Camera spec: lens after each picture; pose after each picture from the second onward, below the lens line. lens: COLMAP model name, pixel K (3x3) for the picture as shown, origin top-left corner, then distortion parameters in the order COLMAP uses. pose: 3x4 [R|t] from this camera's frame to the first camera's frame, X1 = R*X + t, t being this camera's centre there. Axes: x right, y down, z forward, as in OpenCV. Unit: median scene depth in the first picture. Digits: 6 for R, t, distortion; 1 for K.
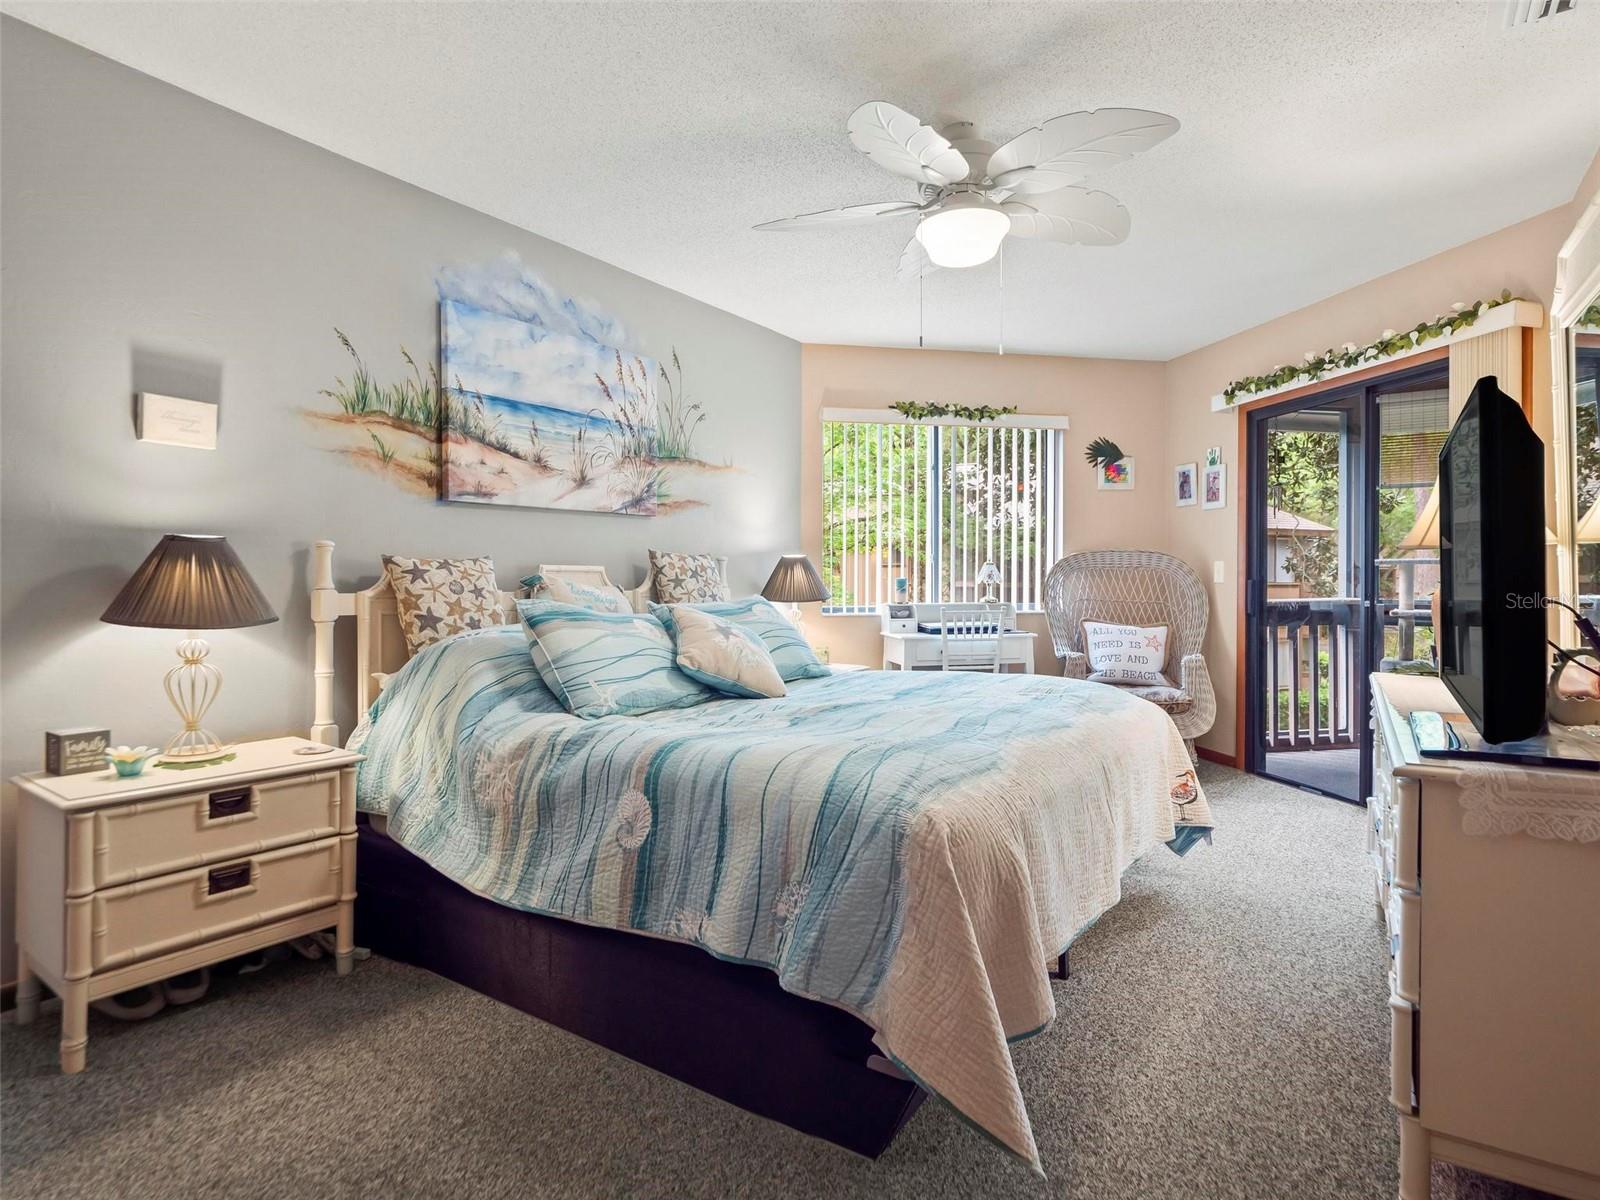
lens RADIAL K [[894.8, 0, 800.0], [0, 894.8, 600.0], [0, 0, 1]] dist [-0.001883, -0.002103]
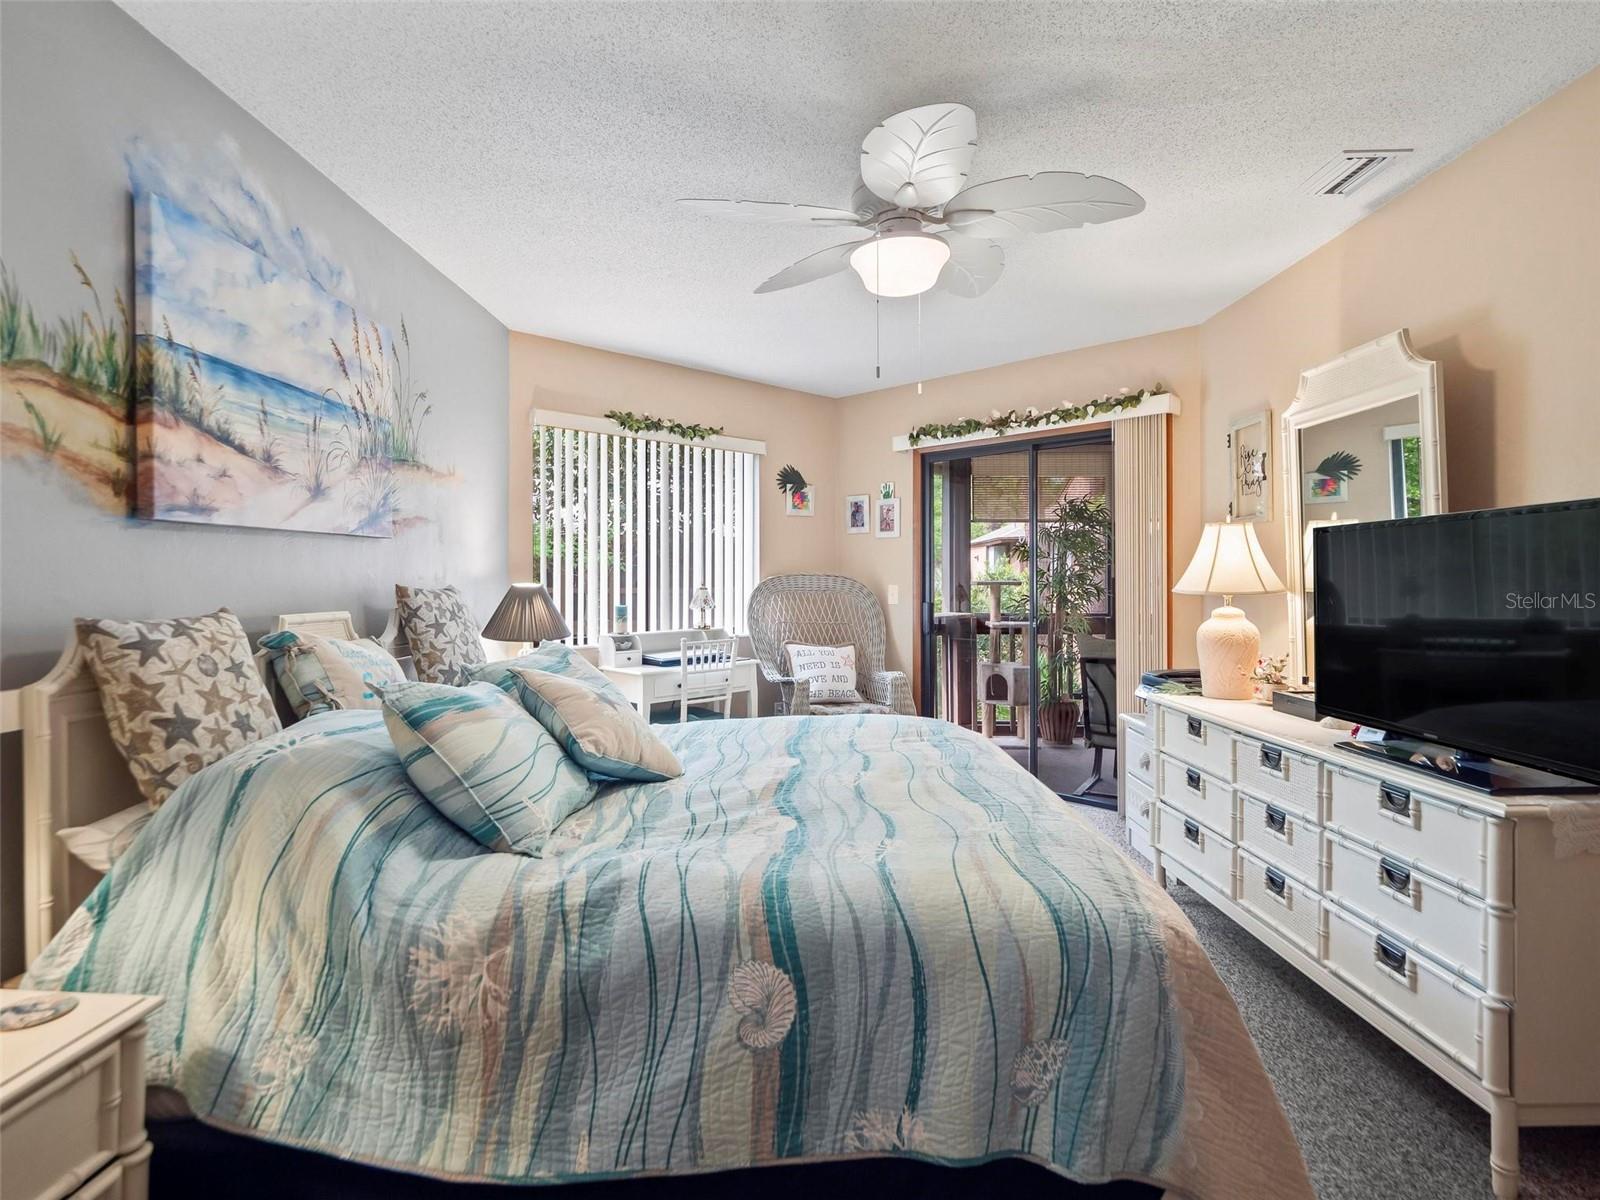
lens RADIAL K [[868.2, 0, 791.1], [0, 868.2, 591.4], [0, 0, 1]] dist [-0.006975, -0.001637]
pose [[0.830478, -0.010892, 0.556945, -0.359446], [0.013405, 0.999910, -0.000434, -0.055760], [-0.556890, 0.007826, 0.830549, 0.266018]]
